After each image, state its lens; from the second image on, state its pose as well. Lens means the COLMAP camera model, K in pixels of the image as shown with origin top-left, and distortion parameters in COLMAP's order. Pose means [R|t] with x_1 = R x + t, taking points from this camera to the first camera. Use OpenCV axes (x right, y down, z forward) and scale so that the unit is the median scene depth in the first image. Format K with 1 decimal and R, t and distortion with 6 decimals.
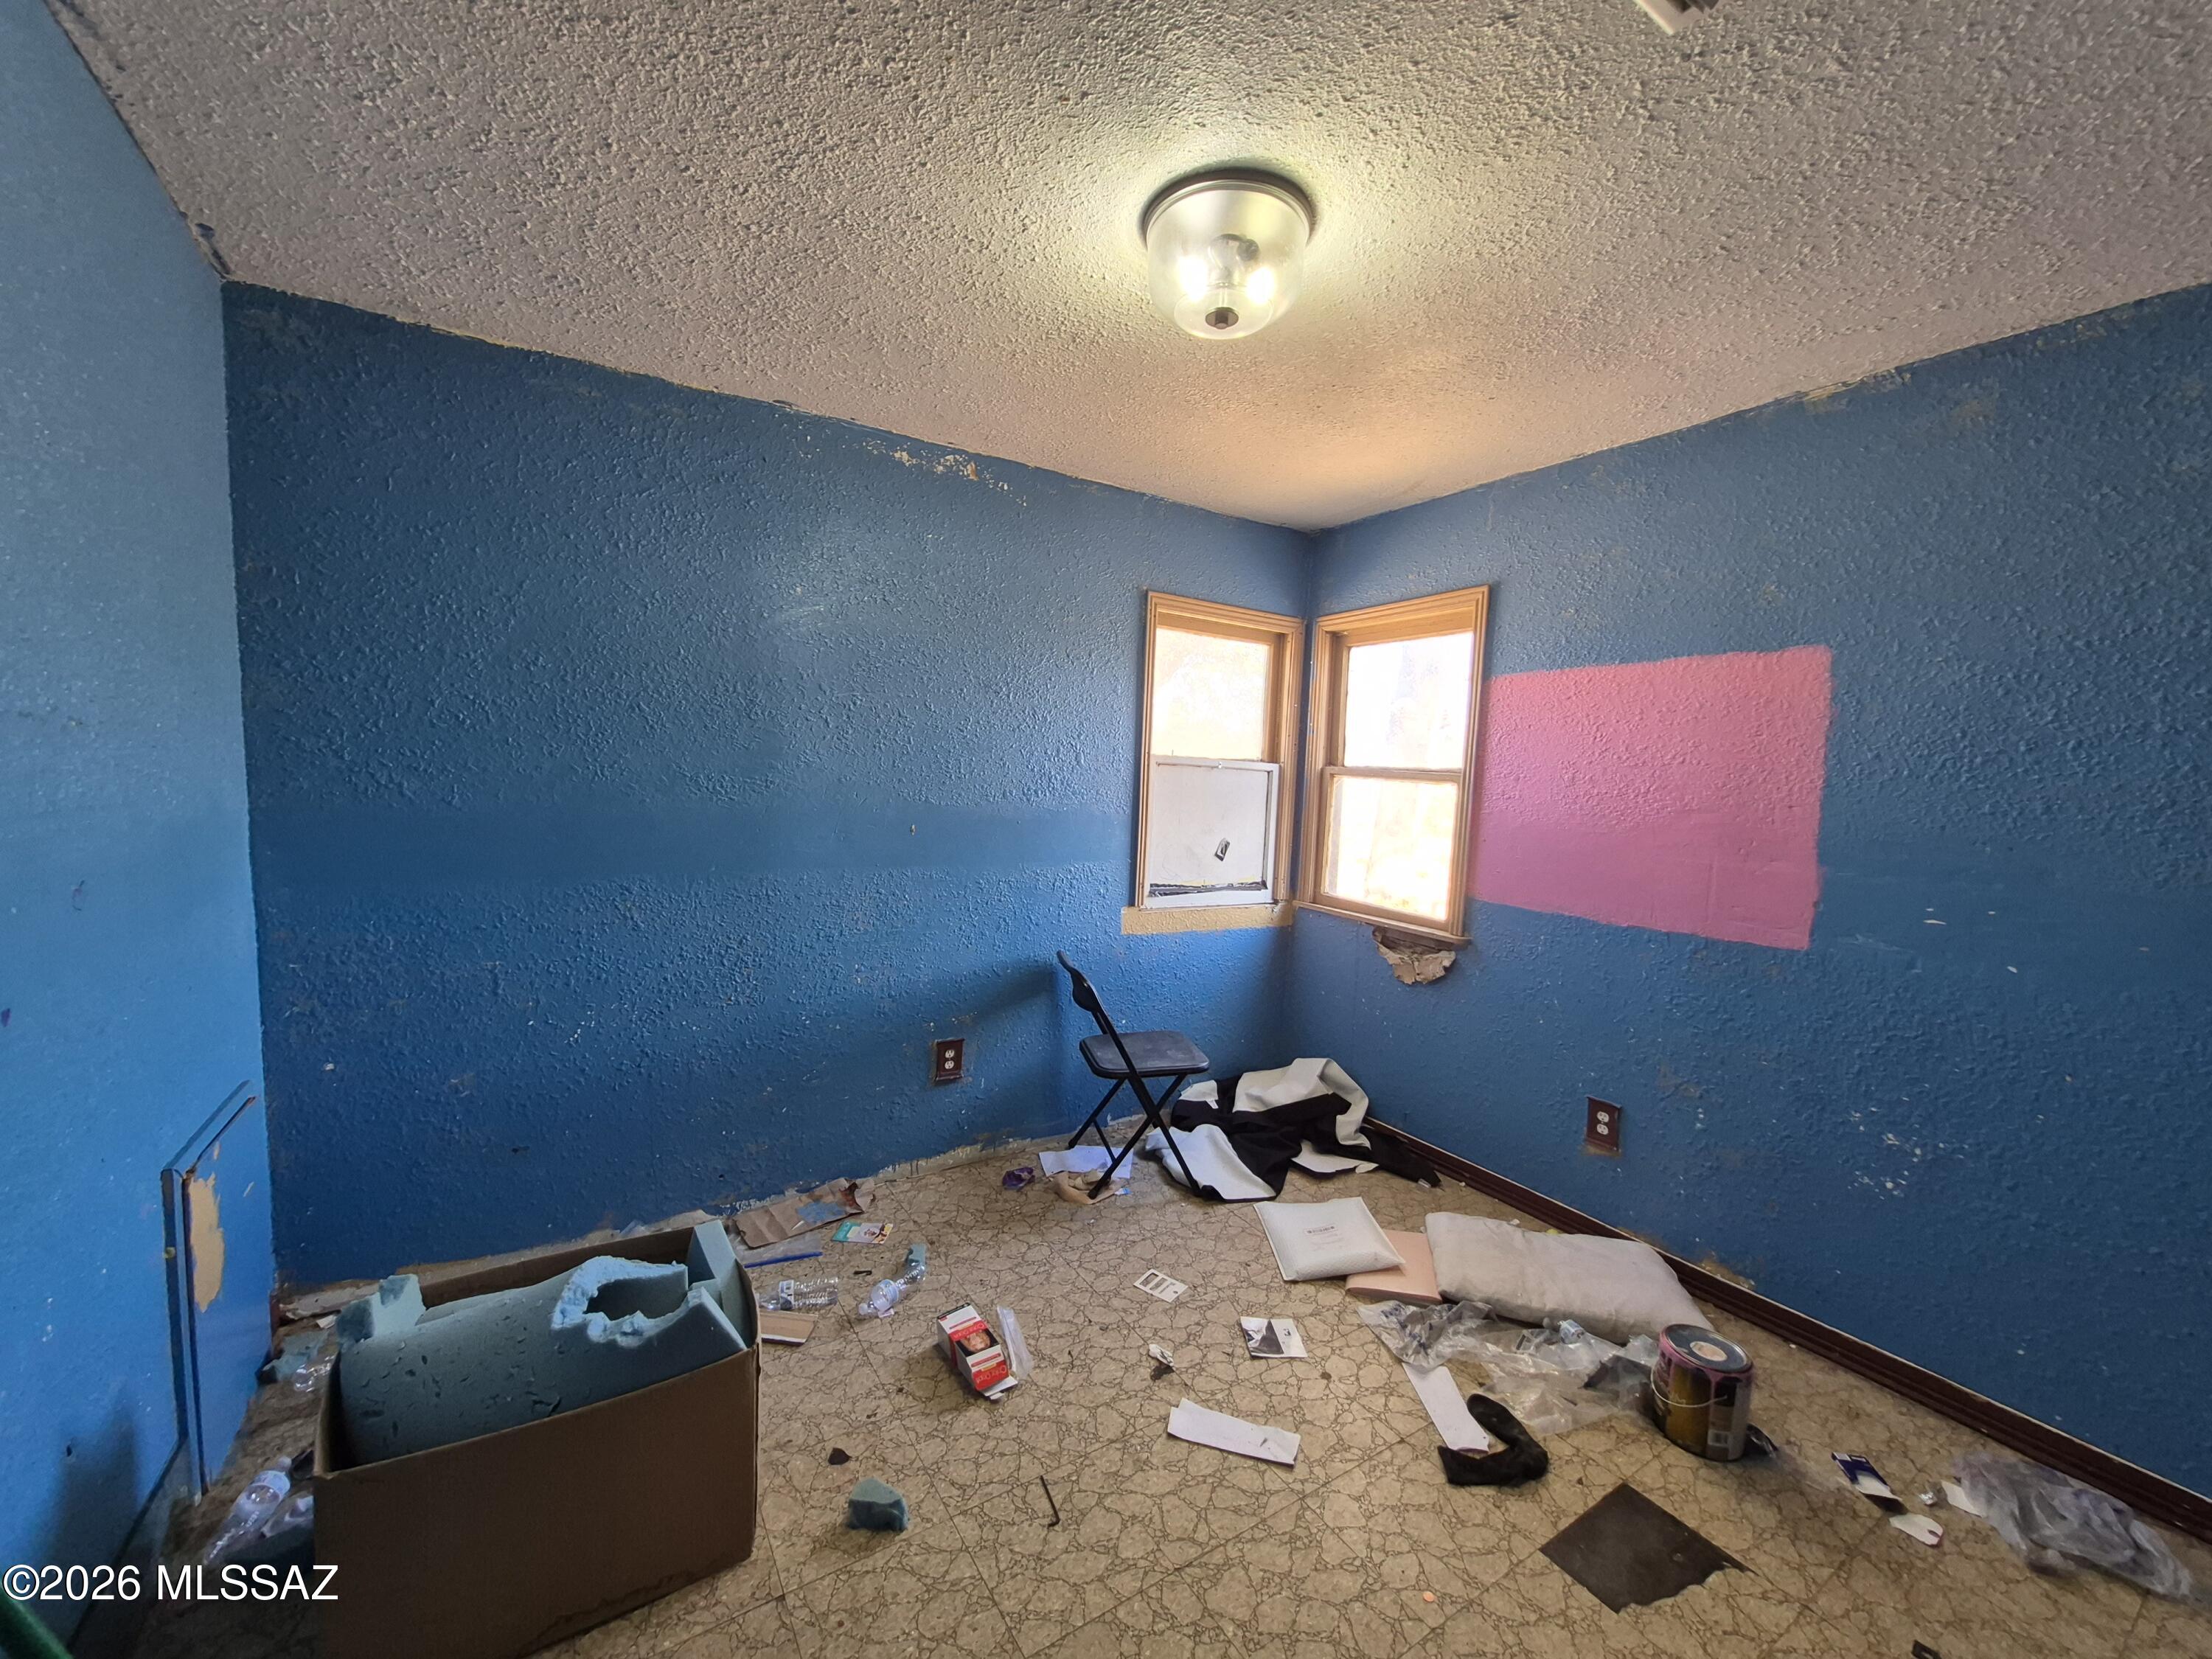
lens RADIAL K [[861.1, 0, 1095.4], [0, 861.1, 839.4], [0, 0, 1]] dist [0.000019, -0.001753]
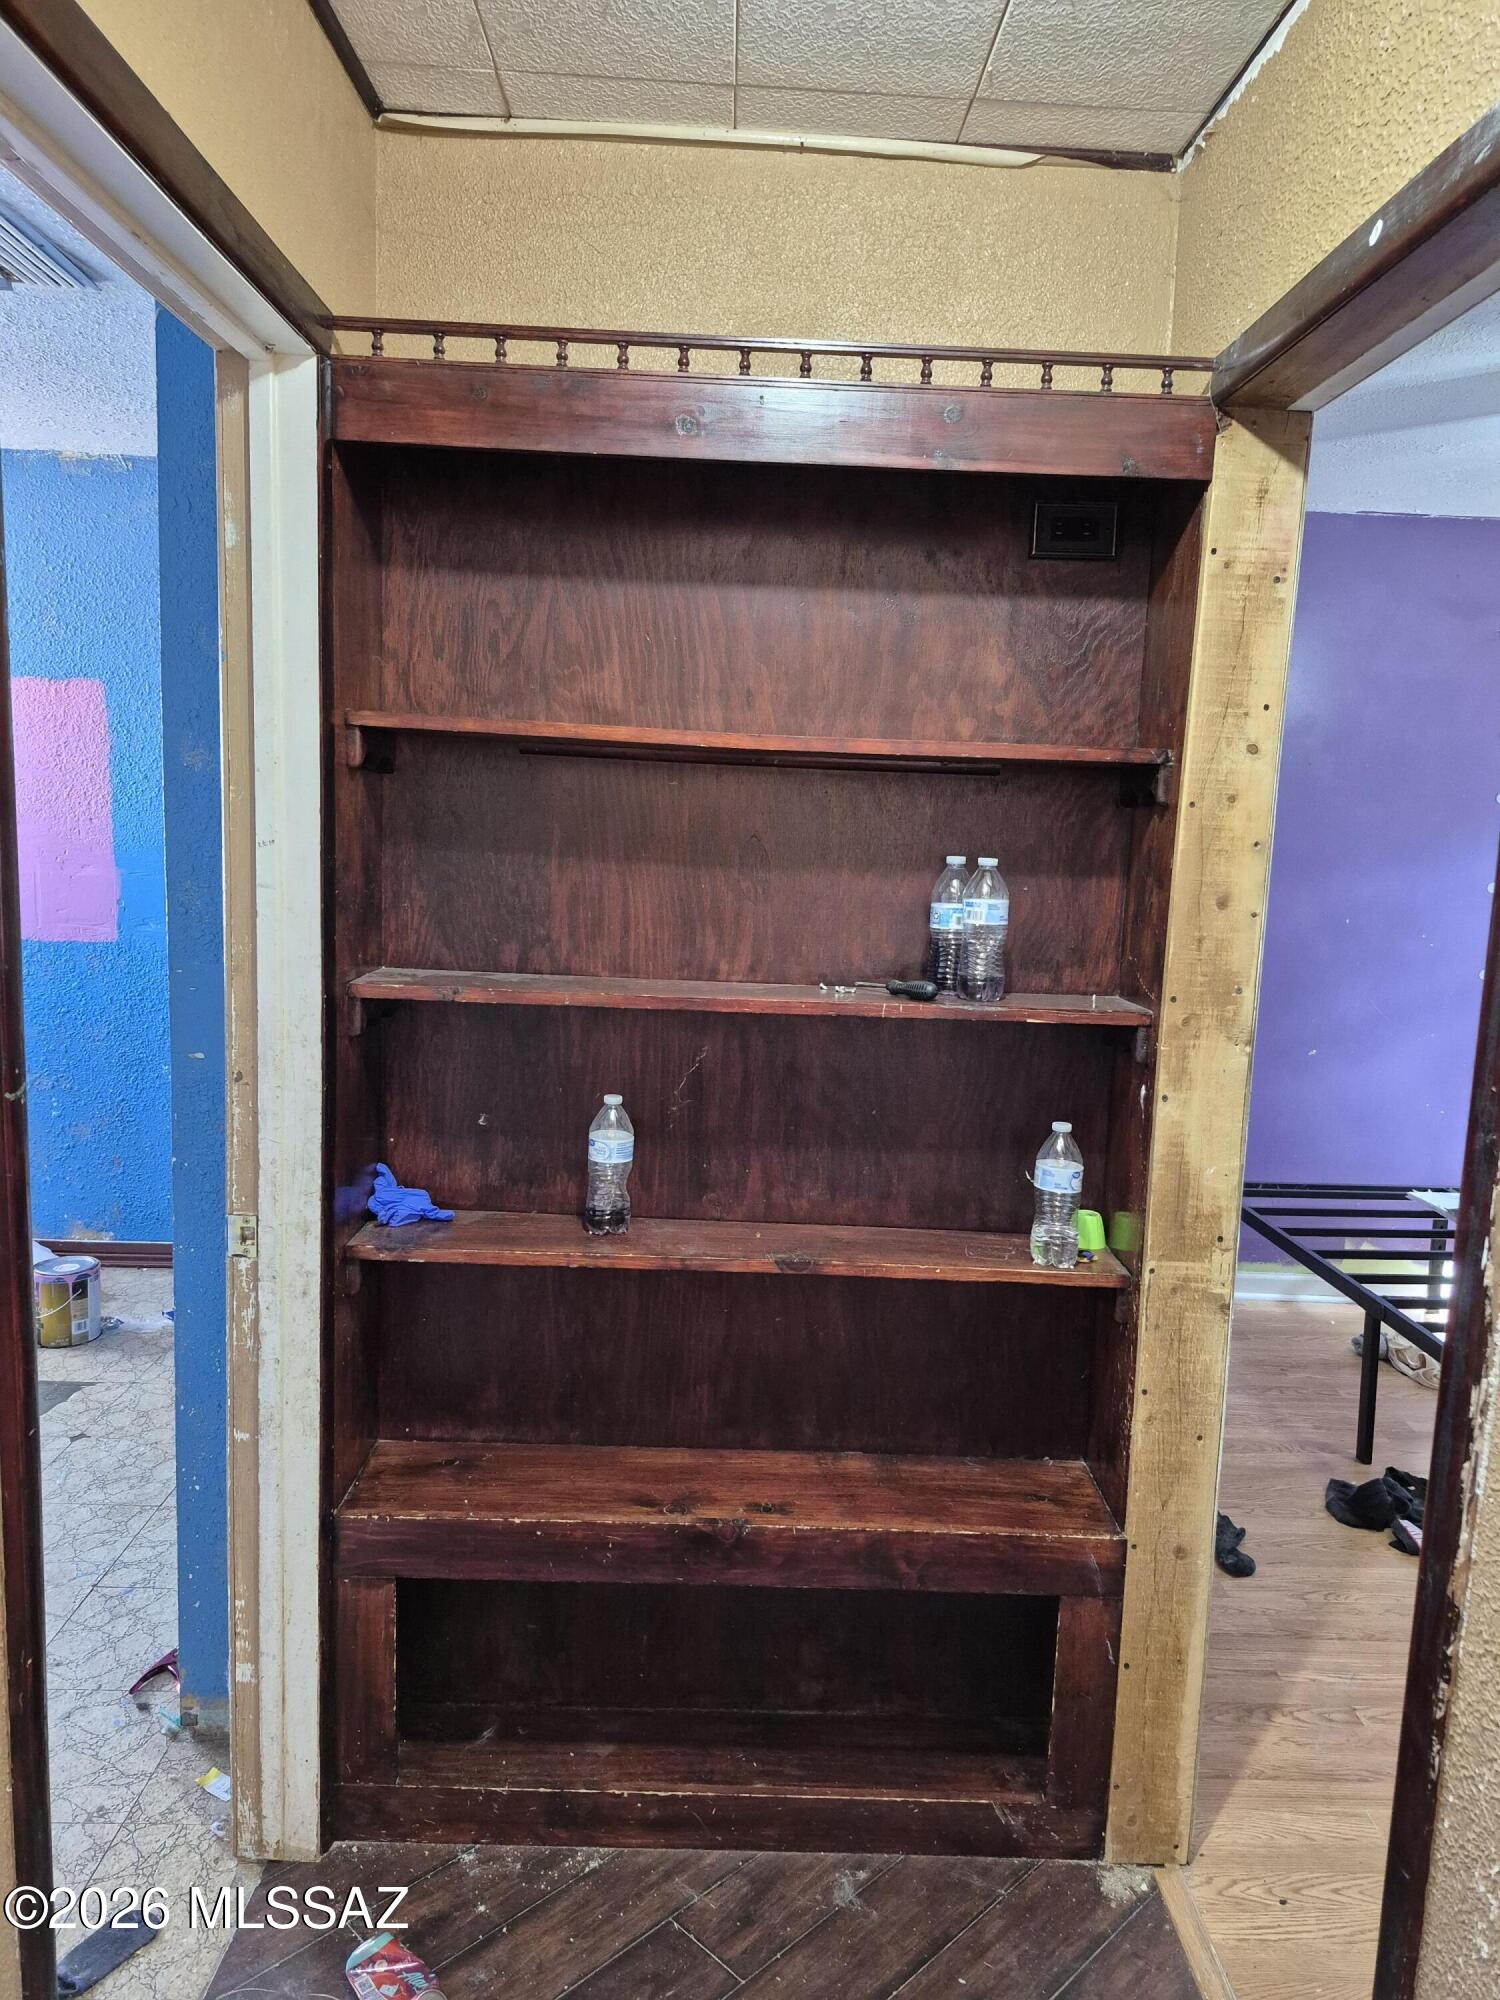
lens RADIAL K [[1388.8, 0, 751.4], [0, 1388.8, 1006.8], [0, 0, 1]] dist [0.024695, -0.024692]
pose [[0.508157, -0.137078, 0.850286, -0.374999], [0.053261, 0.990365, 0.127831, 0.020639], [-0.859616, -0.019671, 0.510562, -0.736059]]
